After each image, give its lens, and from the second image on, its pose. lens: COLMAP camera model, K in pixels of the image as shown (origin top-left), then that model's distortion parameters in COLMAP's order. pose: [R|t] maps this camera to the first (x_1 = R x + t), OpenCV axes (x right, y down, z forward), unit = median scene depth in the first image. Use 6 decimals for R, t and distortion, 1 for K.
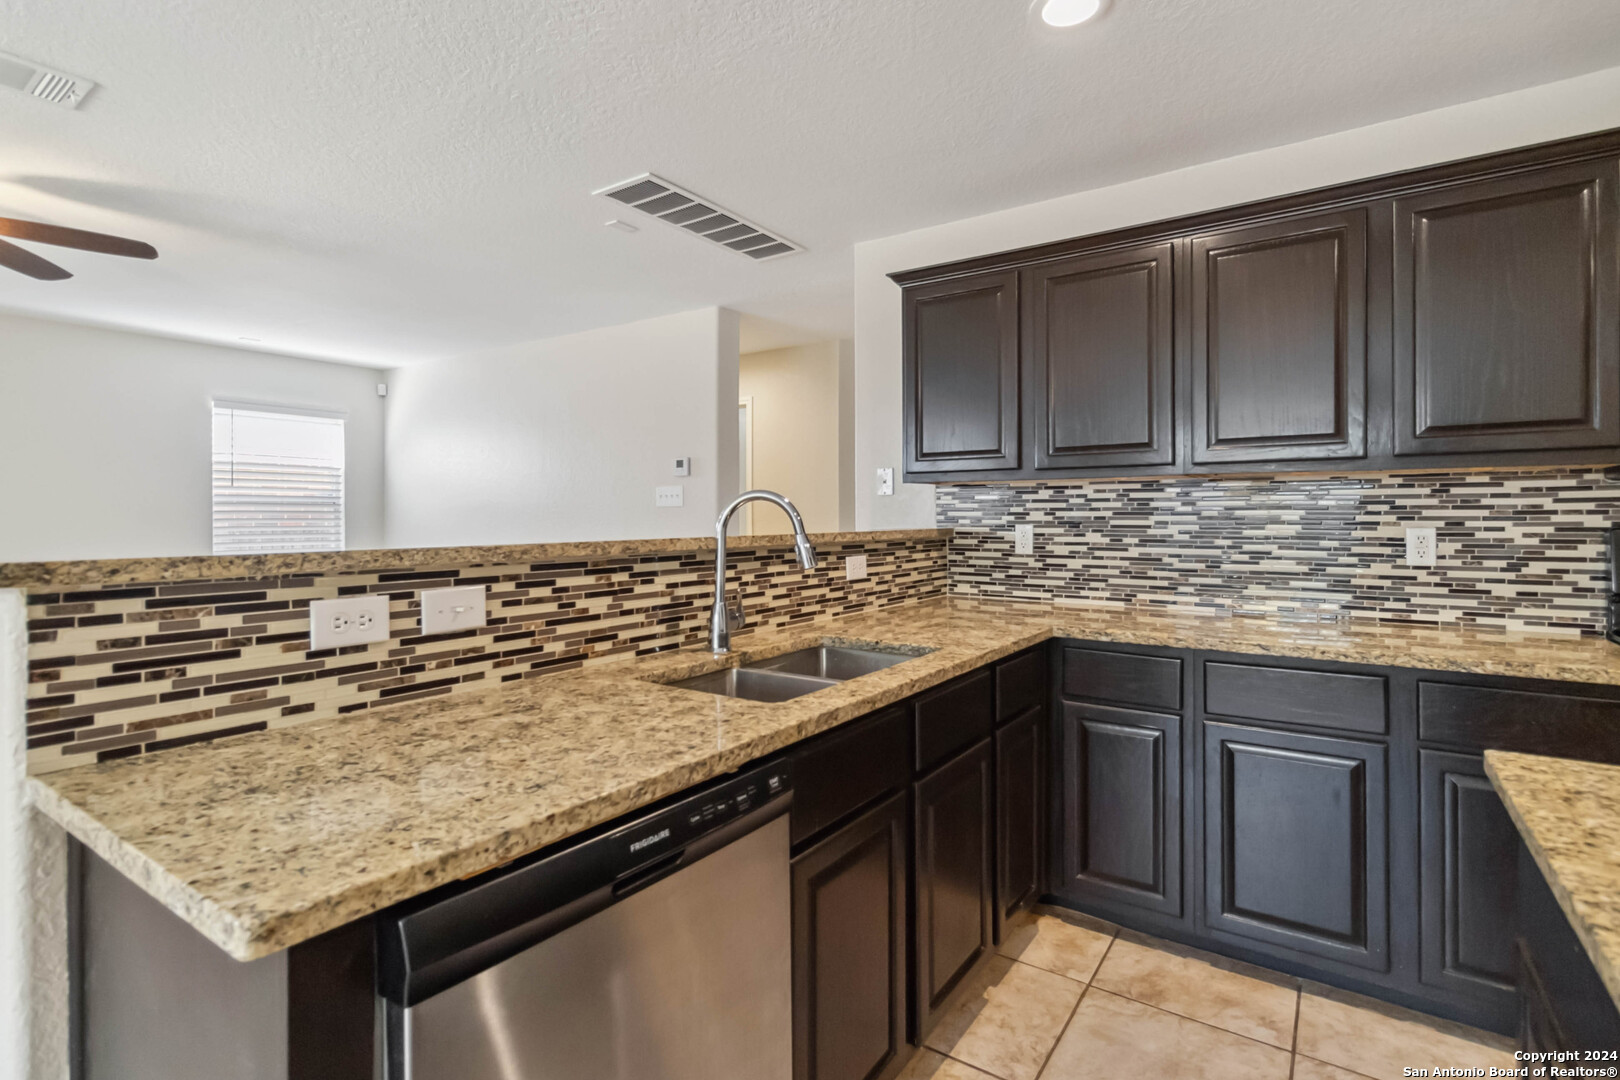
lens RADIAL K [[781.4, 0, 816.5], [0, 781.4, 520.0], [0, 0, 1]] dist [0.004547, -0.000801]
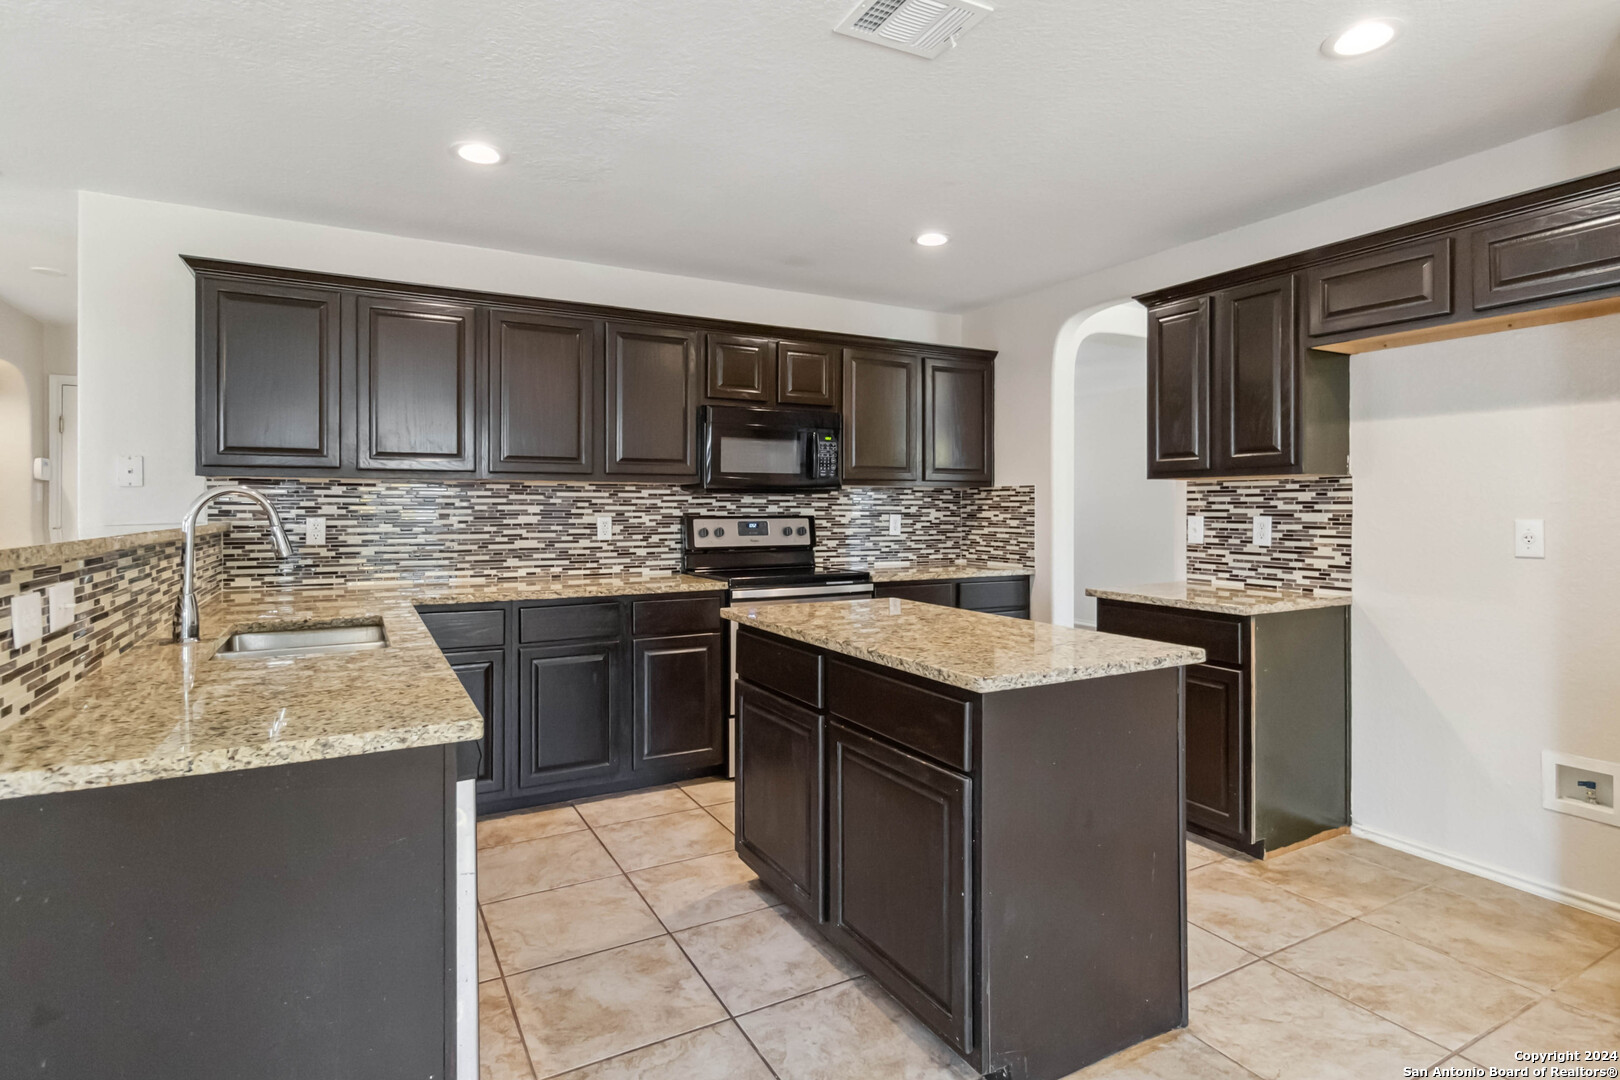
lens RADIAL K [[849.0, 0, 816.8], [0, 849.0, 517.2], [0, 0, 1]] dist [0.004187, -0.001322]
pose [[0.443318, -0.007834, 0.896330, -0.672861], [0.004862, 0.999968, 0.006335, 0.001417], [-0.896351, 0.001550, 0.443342, -0.205414]]
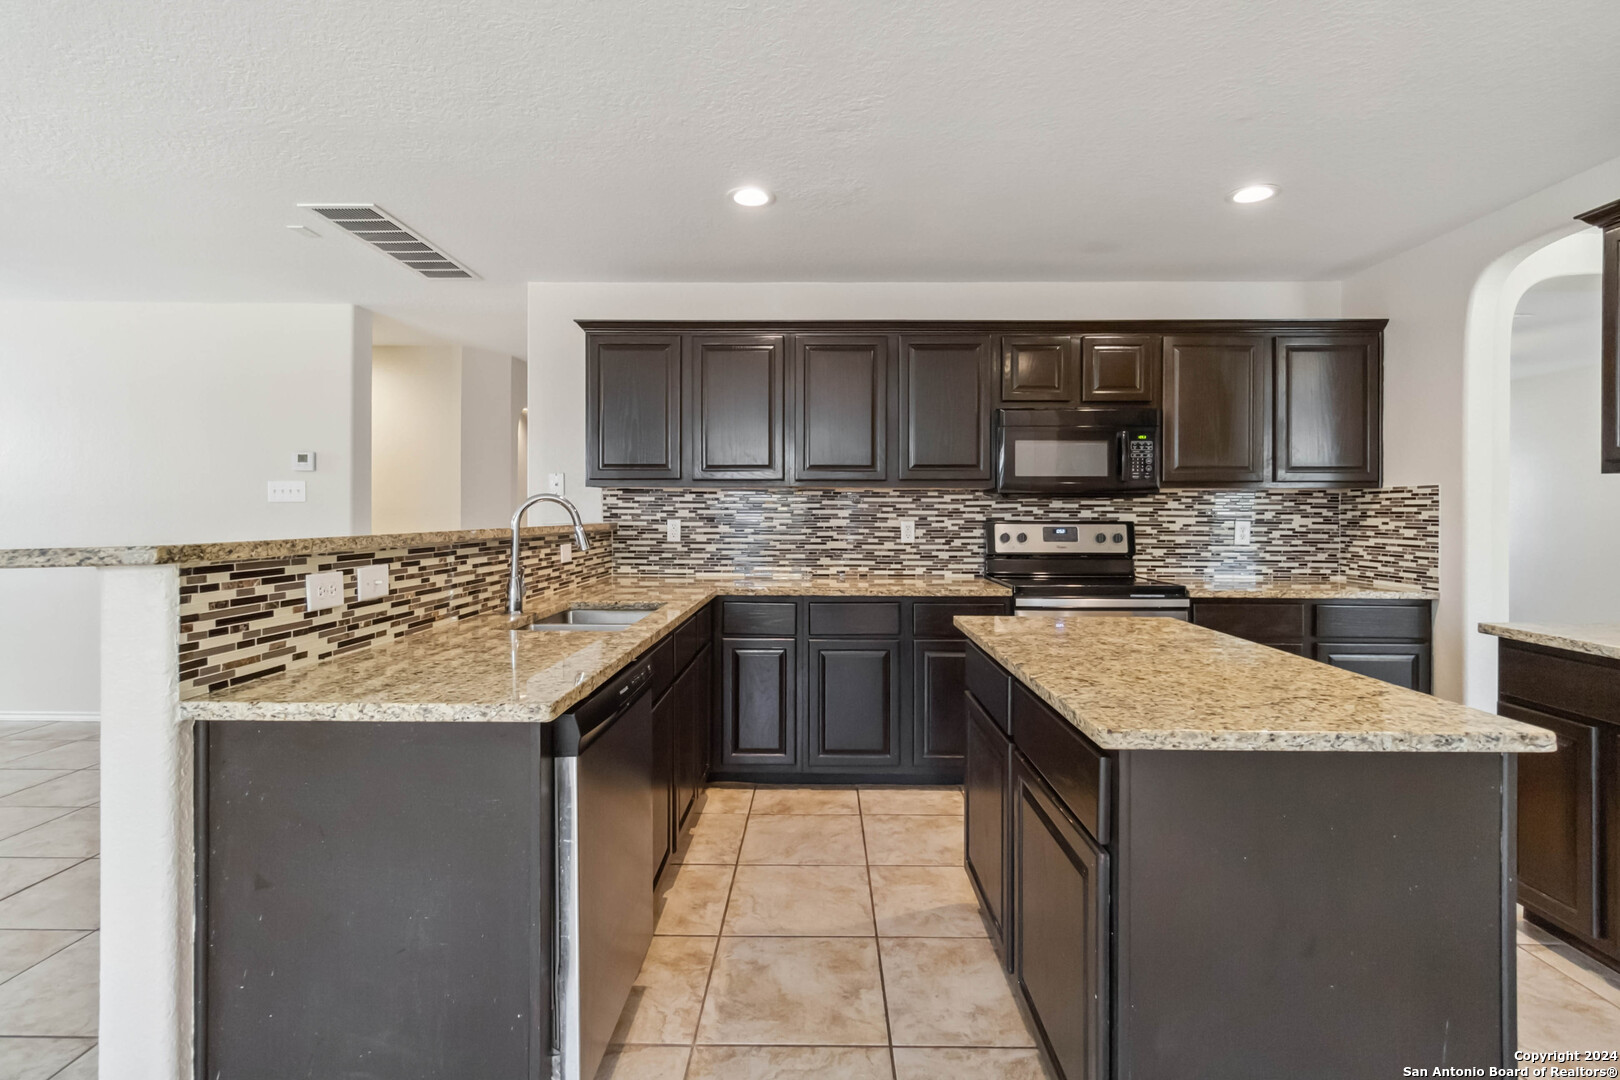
lens RADIAL K [[781.4, 0, 810.0], [0, 781.4, 522.0], [0, 0, 1]] dist [0.004547, -0.000801]
pose [[0.833160, -0.002239, 0.553028, -0.393166], [-0.001271, 0.999981, 0.005963, 0.002179], [-0.553031, -0.005671, 0.833141, -0.347318]]
